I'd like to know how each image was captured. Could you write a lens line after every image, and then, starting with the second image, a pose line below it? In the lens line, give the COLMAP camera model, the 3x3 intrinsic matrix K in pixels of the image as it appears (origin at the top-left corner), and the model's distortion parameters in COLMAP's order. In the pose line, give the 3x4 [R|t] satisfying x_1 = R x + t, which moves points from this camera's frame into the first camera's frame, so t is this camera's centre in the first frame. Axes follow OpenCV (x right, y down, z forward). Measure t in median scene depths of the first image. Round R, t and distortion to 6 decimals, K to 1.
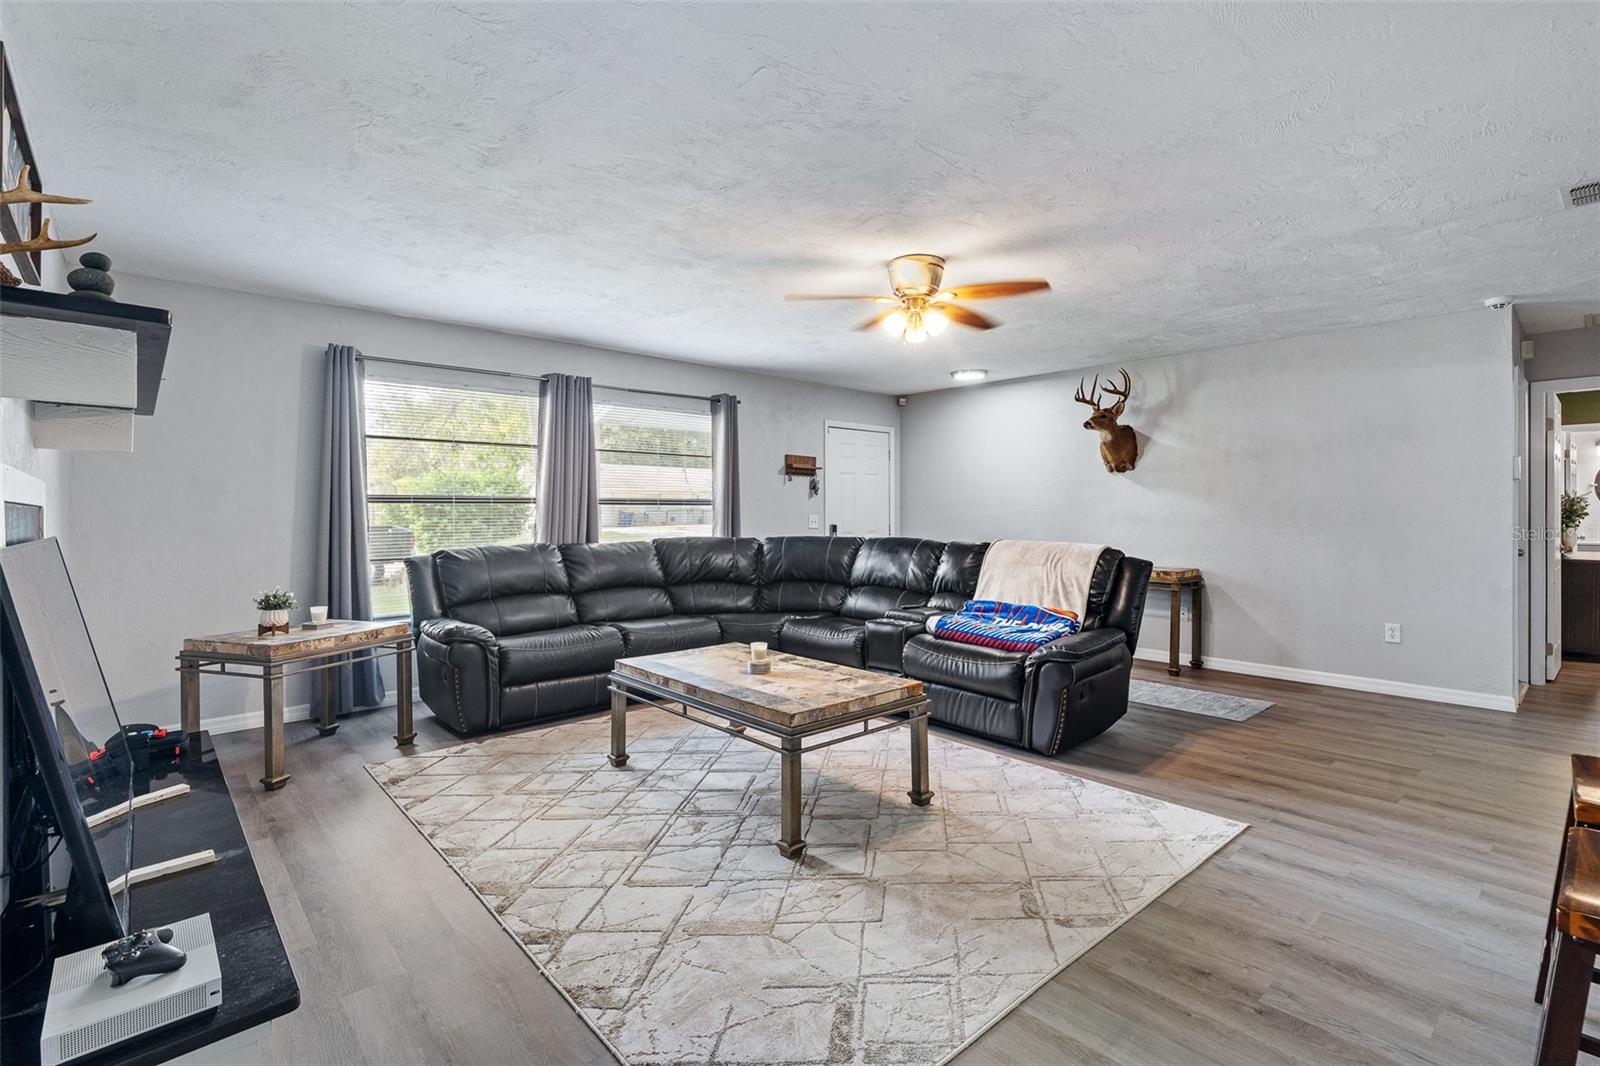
lens RADIAL K [[728.7, 0, 800.1], [0, 728.7, 520.1], [0, 0, 1]] dist [-0.004769, 0.001987]
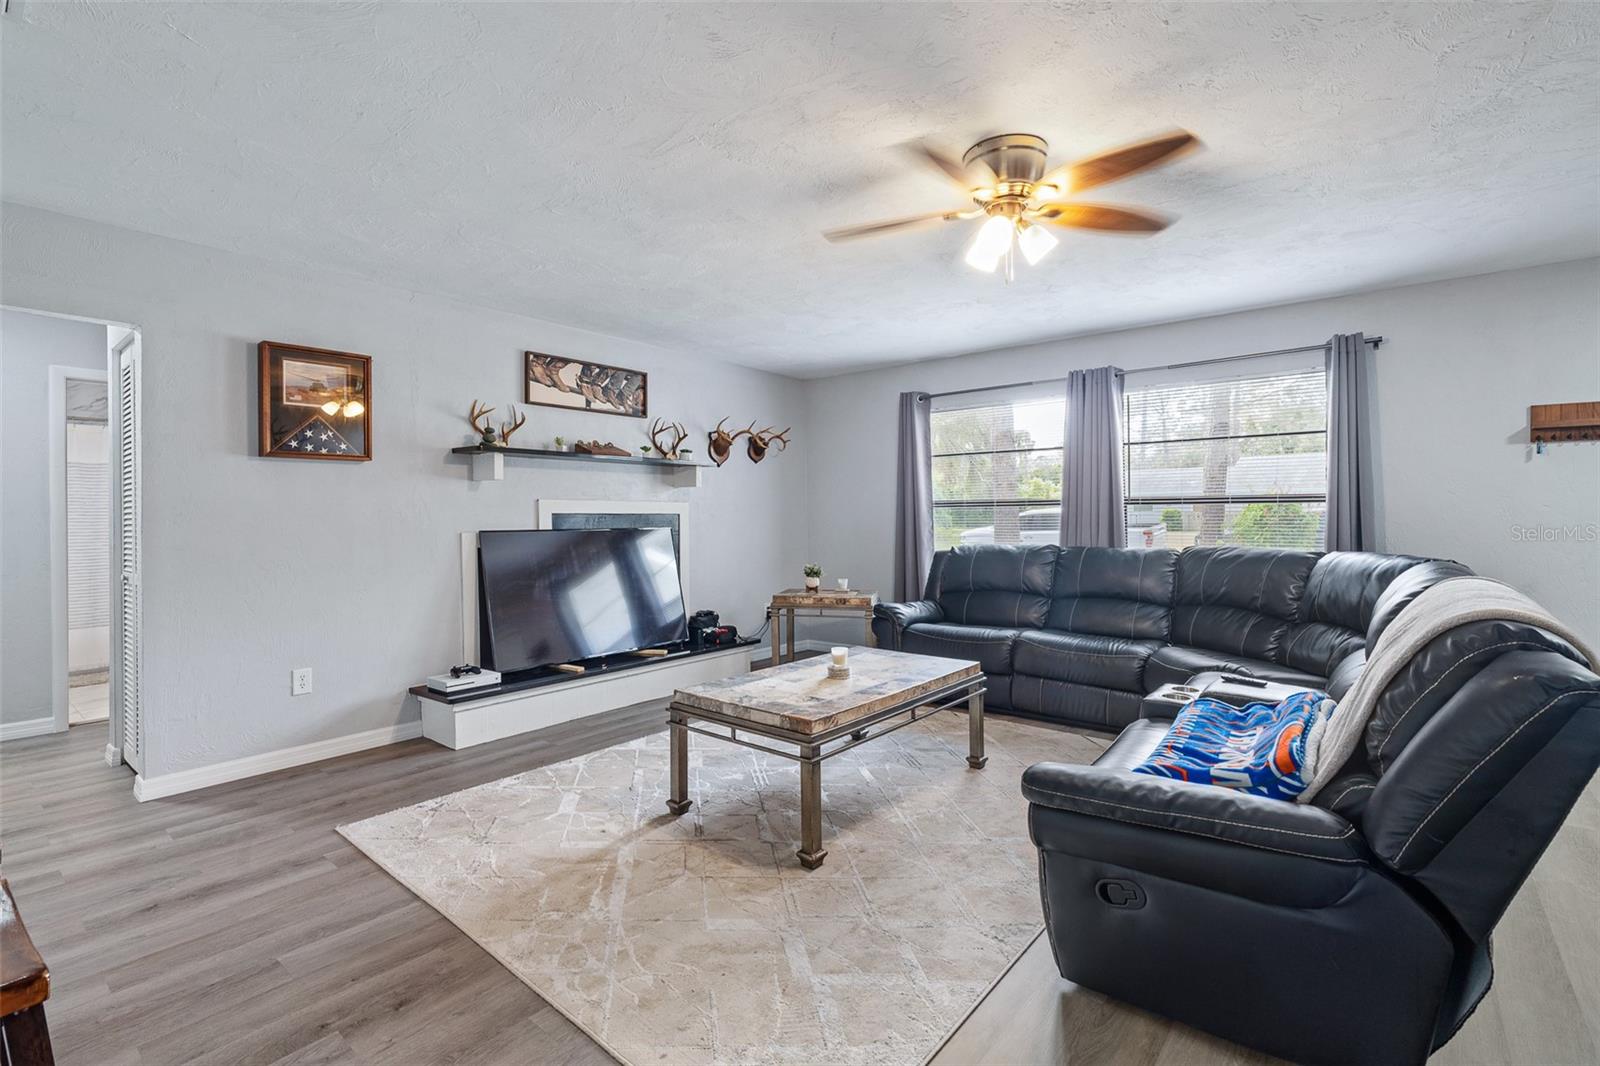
lens RADIAL K [[728.7, 0, 801.9], [0, 728.7, 512.9], [0, 0, 1]] dist [-0.004769, 0.001987]
pose [[0.150255, -0.004346, -0.988638, 0.574862], [-0.004660, 0.999976, -0.005104, -0.005830], [0.988636, 0.005374, 0.150232, 0.501627]]
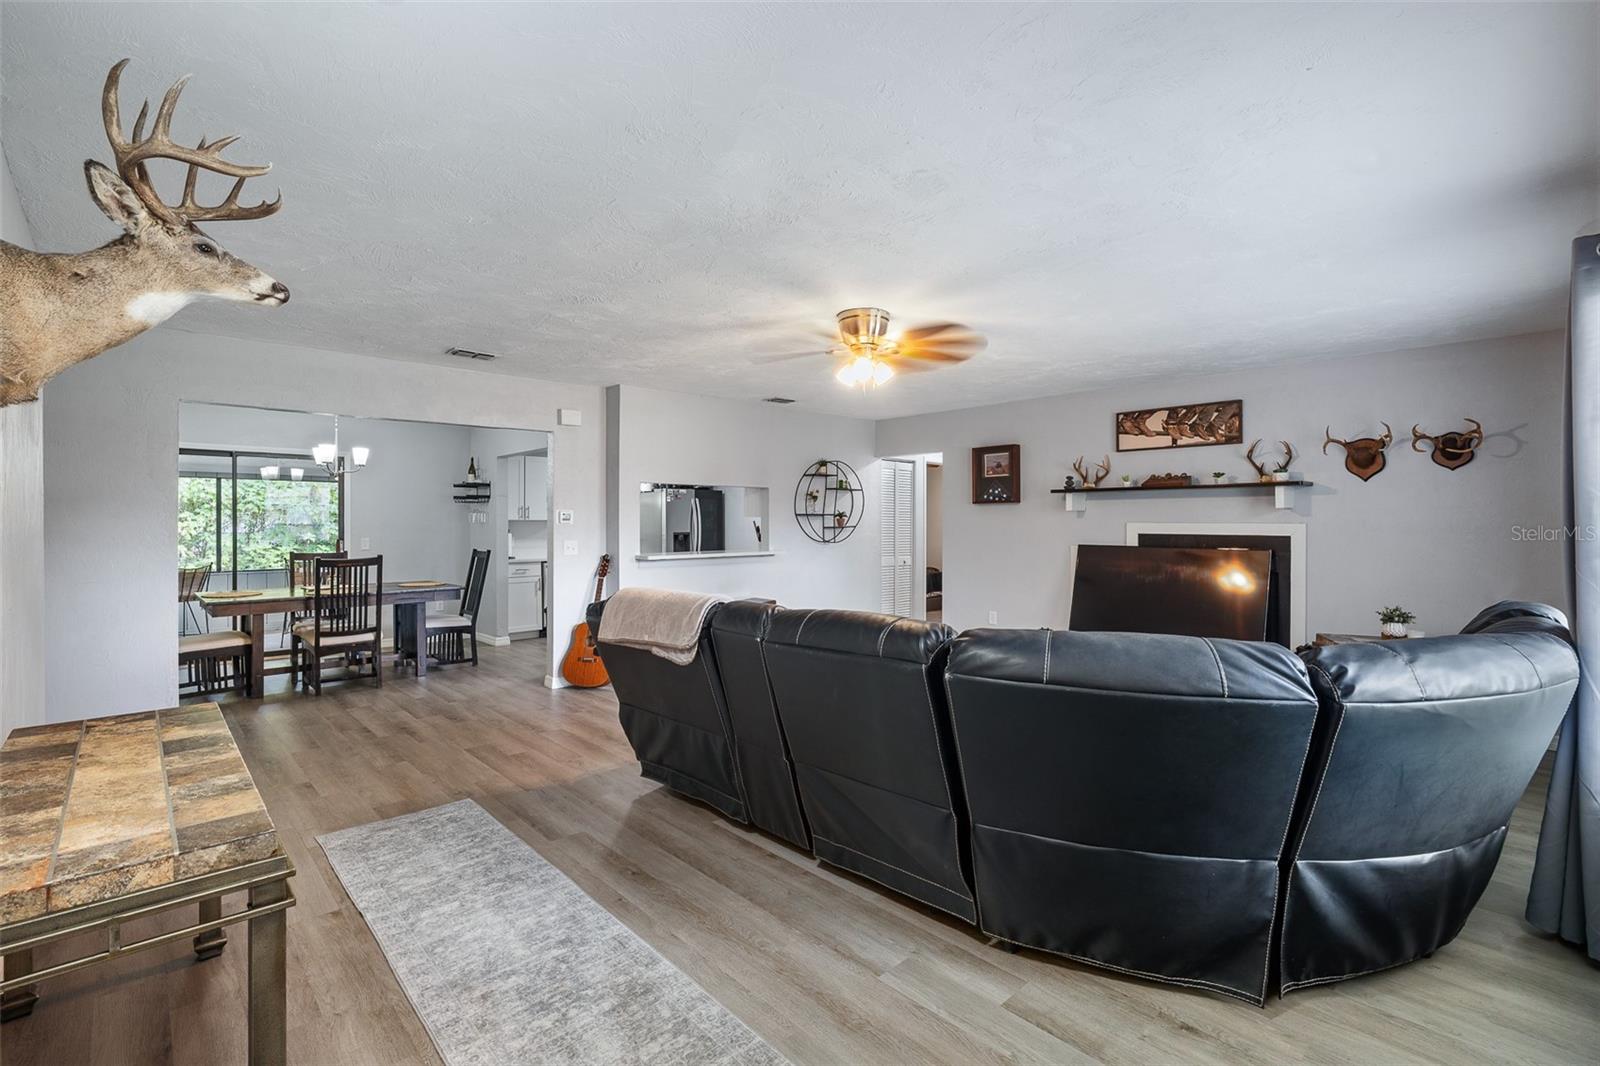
lens RADIAL K [[728.7, 0, 799.9], [0, 728.7, 524.8], [0, 0, 1]] dist [-0.004769, 0.001987]
pose [[-0.999947, 0.000347, -0.010275, 0.189502], [0.000201, 0.999899, 0.014195, -0.038815], [0.010279, 0.014192, -0.999846, 1.484885]]
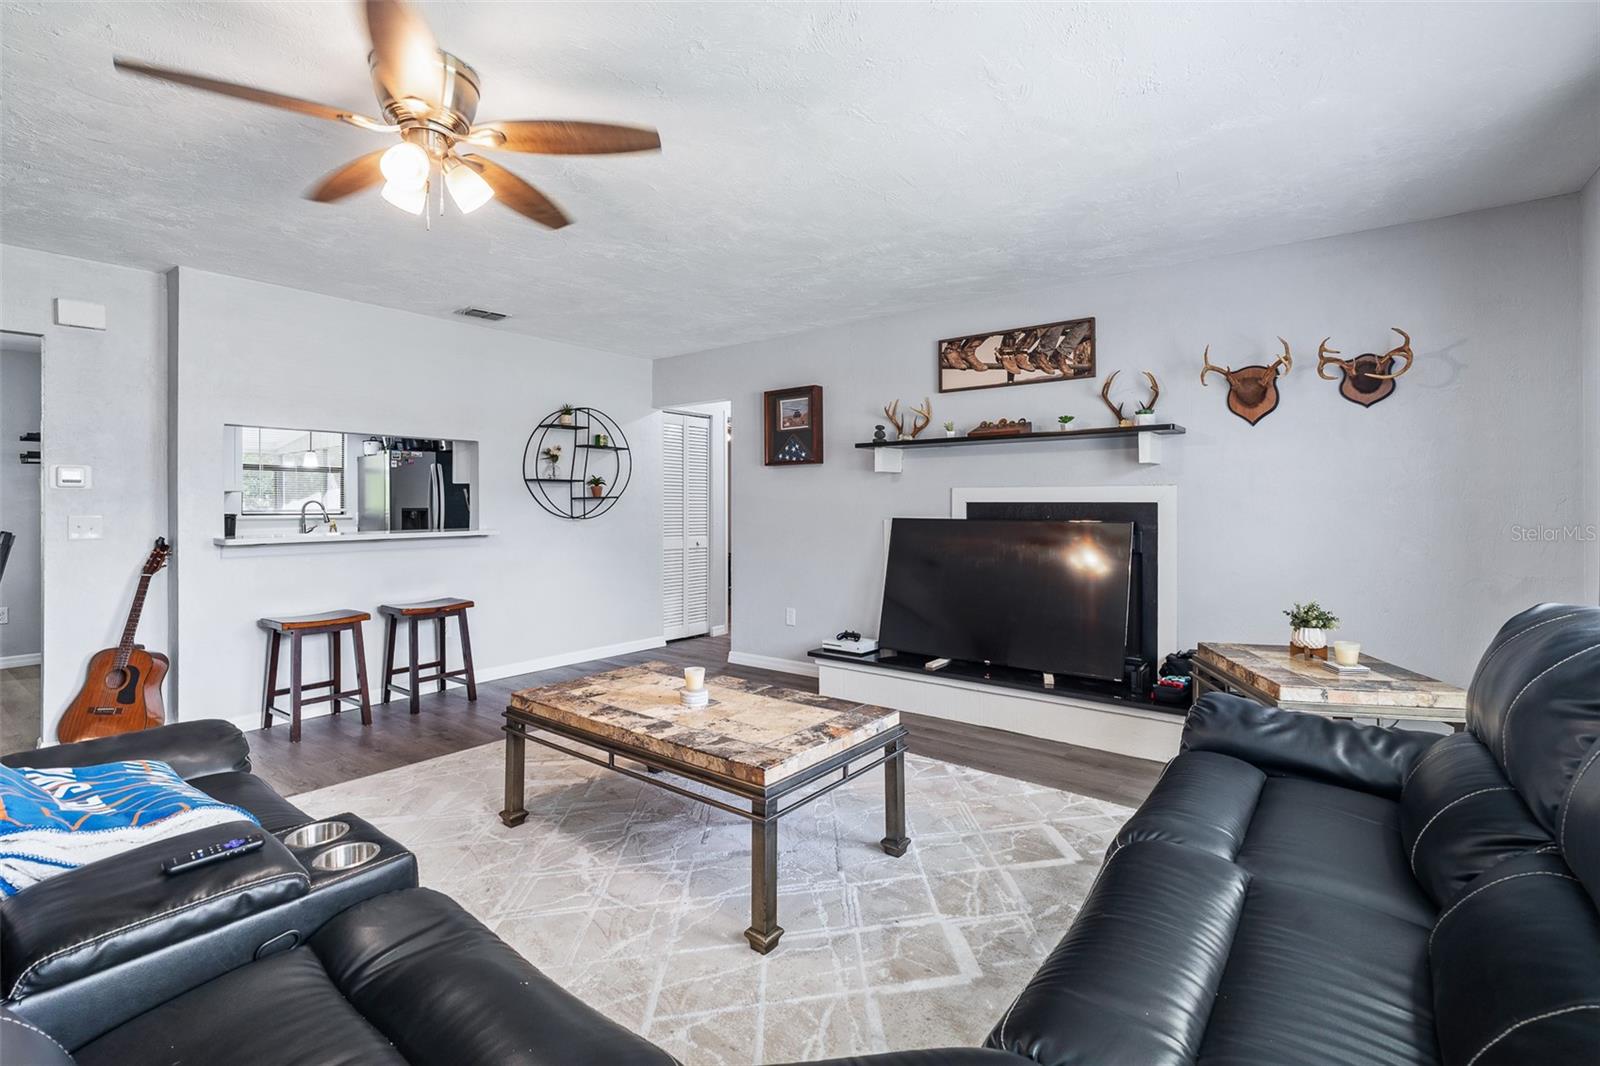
lens RADIAL K [[728.7, 0, 799.6], [0, 728.7, 502.5], [0, 0, 1]] dist [-0.004769, 0.001987]
pose [[-0.984779, 0.002794, -0.173790, -0.017807], [0.001246, 0.999959, 0.009017, -0.015874], [0.173808, 0.008664, -0.984741, 1.144436]]
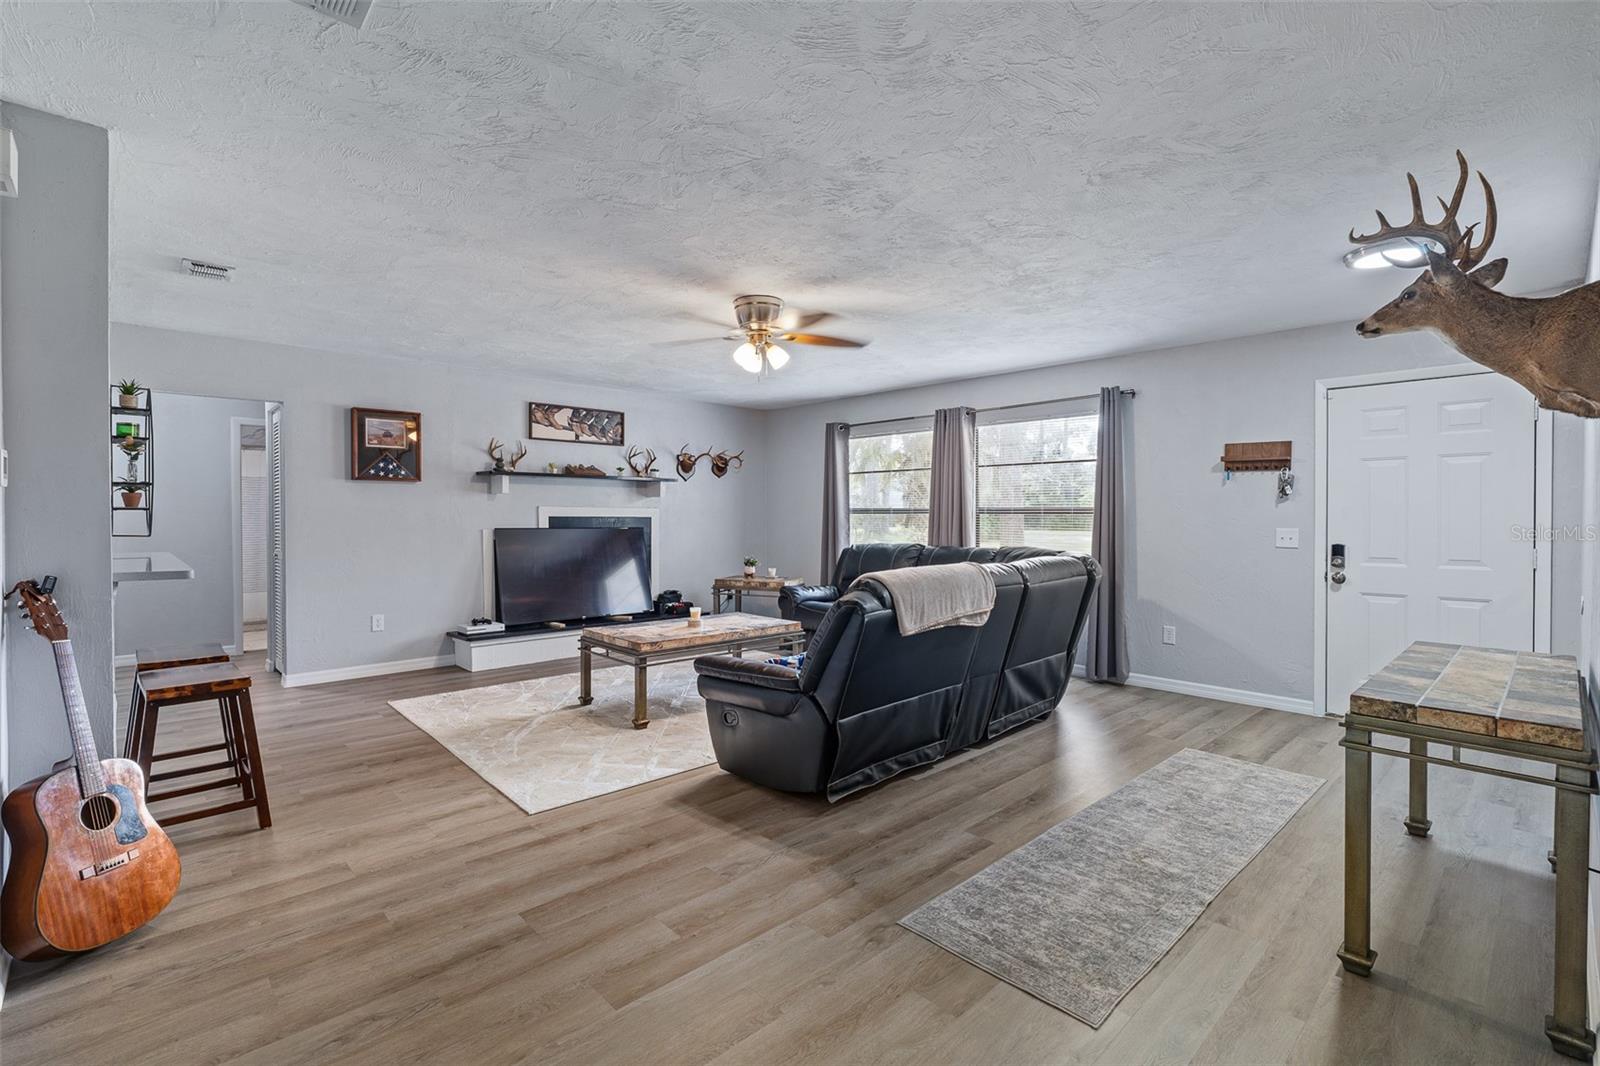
lens RADIAL K [[728.7, 0, 798.5], [0, 728.7, 523.0], [0, 0, 1]] dist [-0.004769, 0.001987]
pose [[0.023199, 0.011853, -0.999661, 0.919140], [-0.014444, 0.999829, 0.011519, -0.017539], [0.999627, 0.014172, 0.023367, 0.737818]]
